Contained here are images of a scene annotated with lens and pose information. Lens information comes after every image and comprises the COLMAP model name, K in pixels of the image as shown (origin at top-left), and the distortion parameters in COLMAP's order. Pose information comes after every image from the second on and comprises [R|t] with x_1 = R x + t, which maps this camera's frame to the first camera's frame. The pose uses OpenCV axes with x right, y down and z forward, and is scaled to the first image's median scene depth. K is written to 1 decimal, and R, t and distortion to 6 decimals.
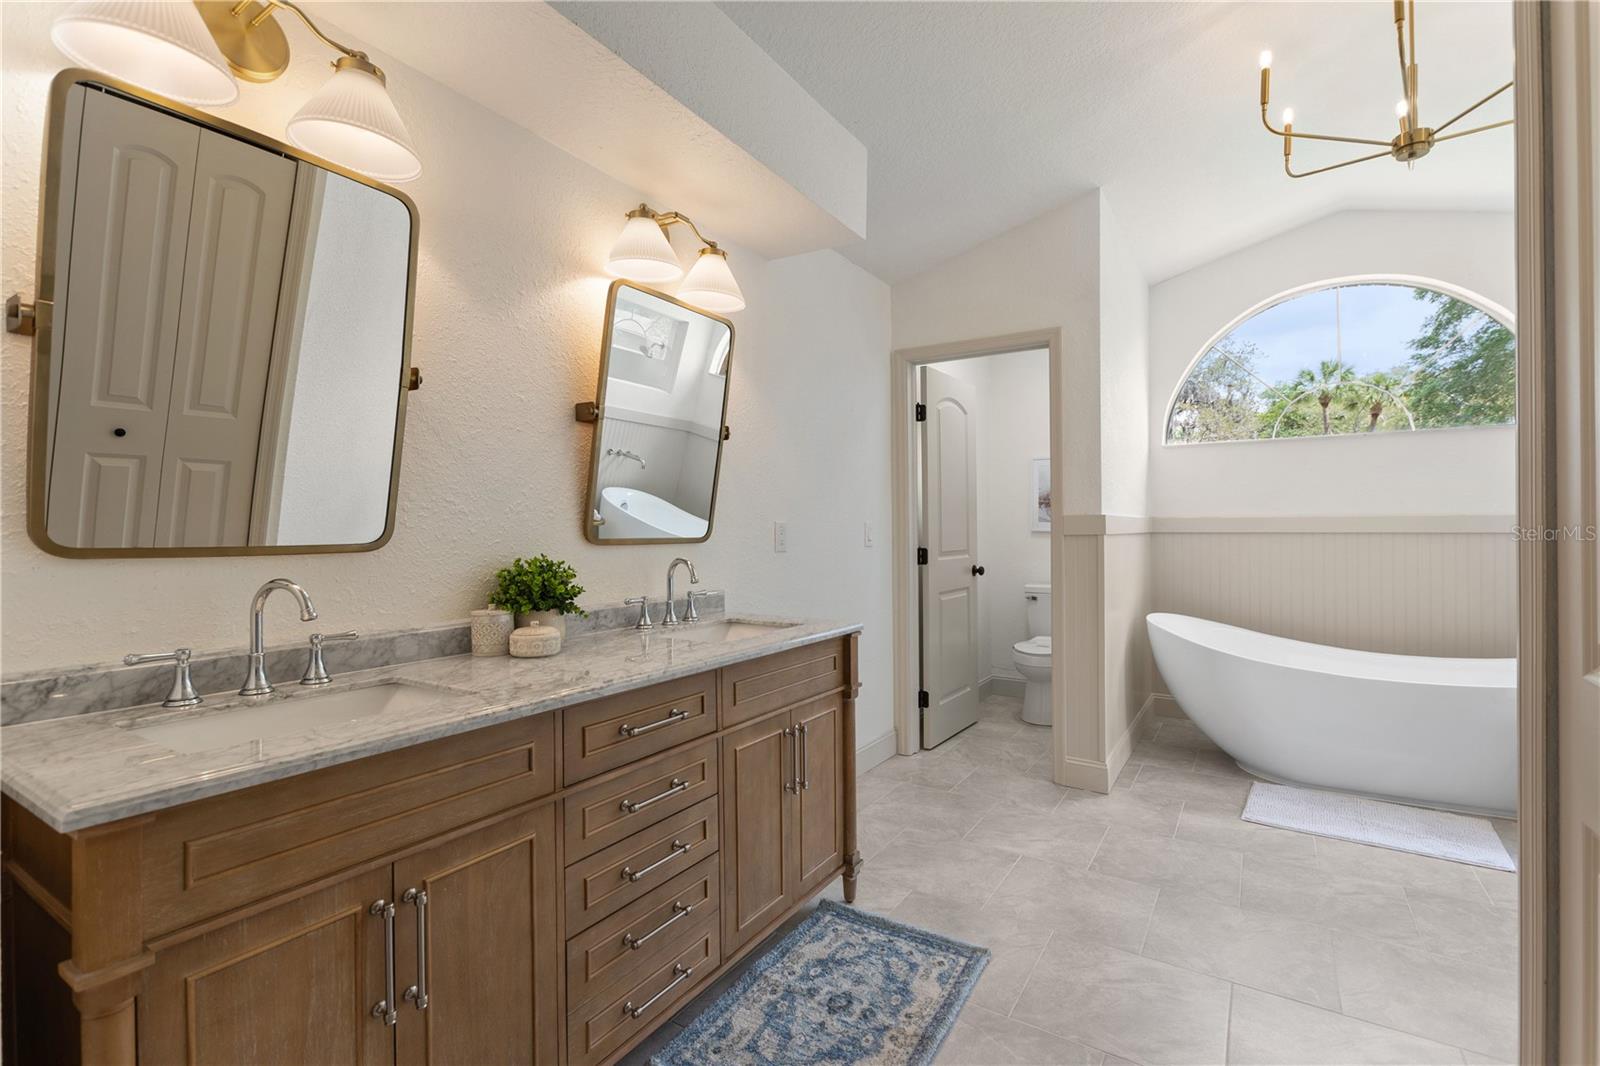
lens RADIAL K [[715.4, 0, 803.7], [0, 715.4, 540.3], [0, 0, 1]] dist [0.002269, -0.000011]
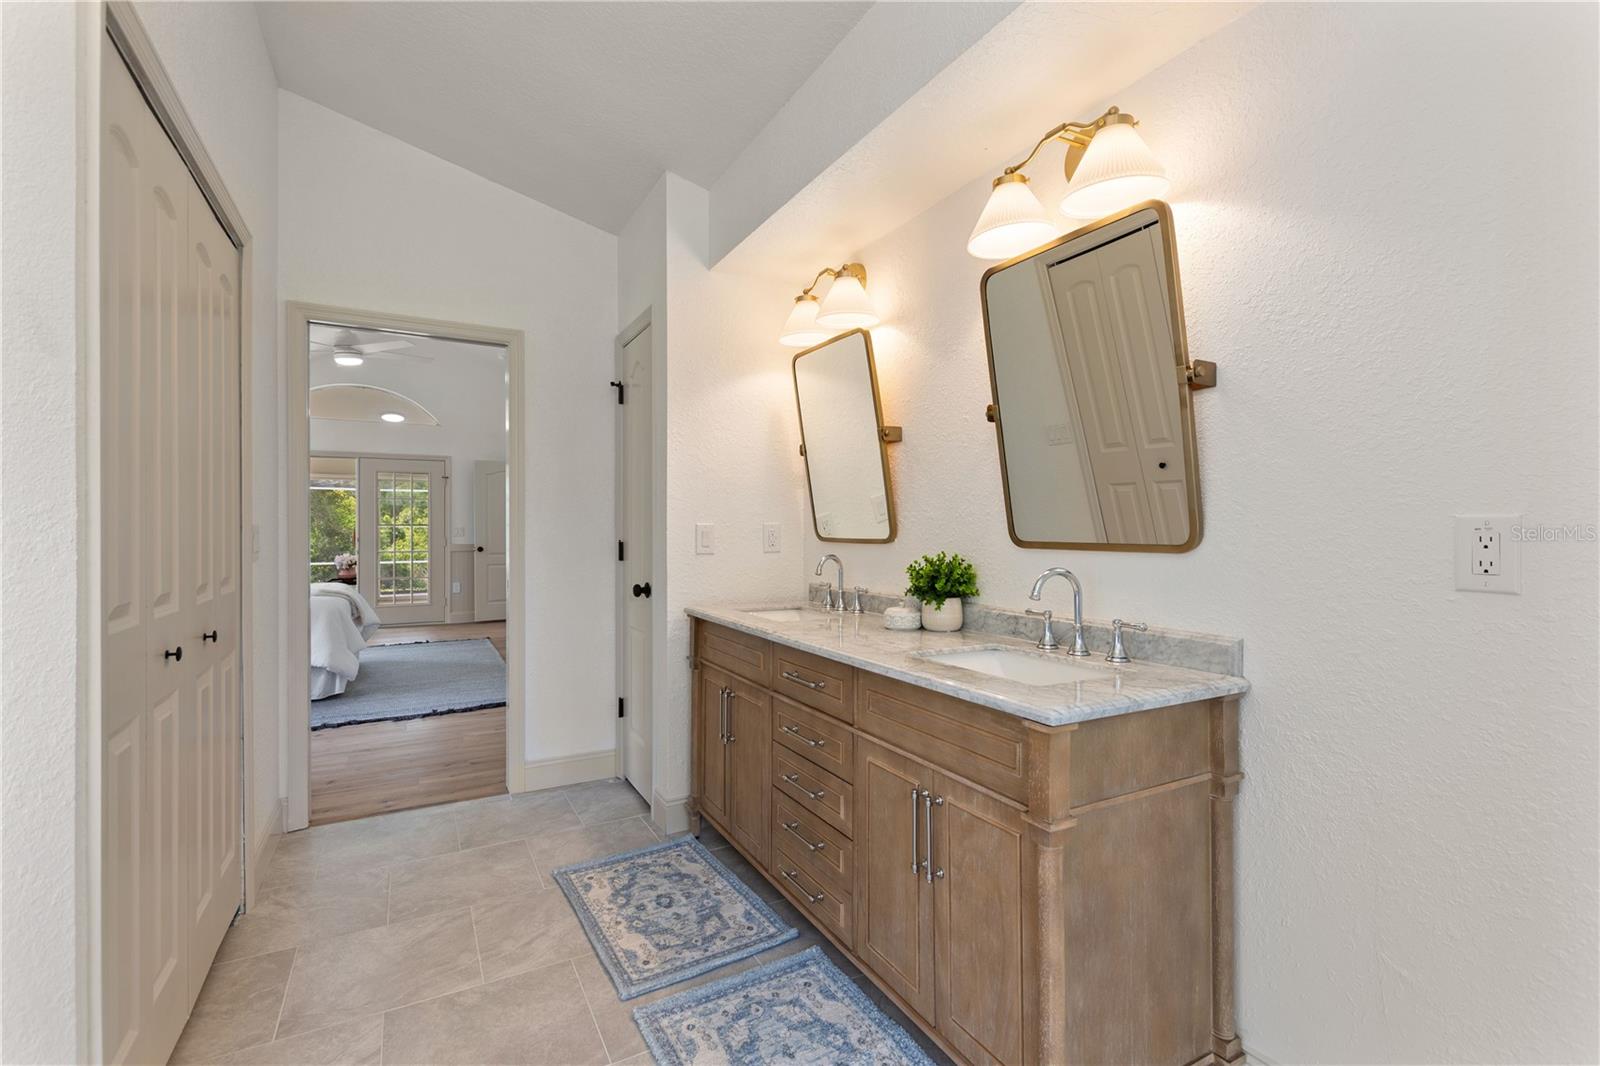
lens RADIAL K [[715.4, 0, 803.7], [0, 715.4, 540.3], [0, 0, 1]] dist [0.002269, -0.000011]
pose [[-0.476140, 0.006674, -0.879344, 0.843942], [-0.010186, 0.999862, 0.013104, -0.017945], [0.879310, 0.015197, -0.476007, 1.450632]]
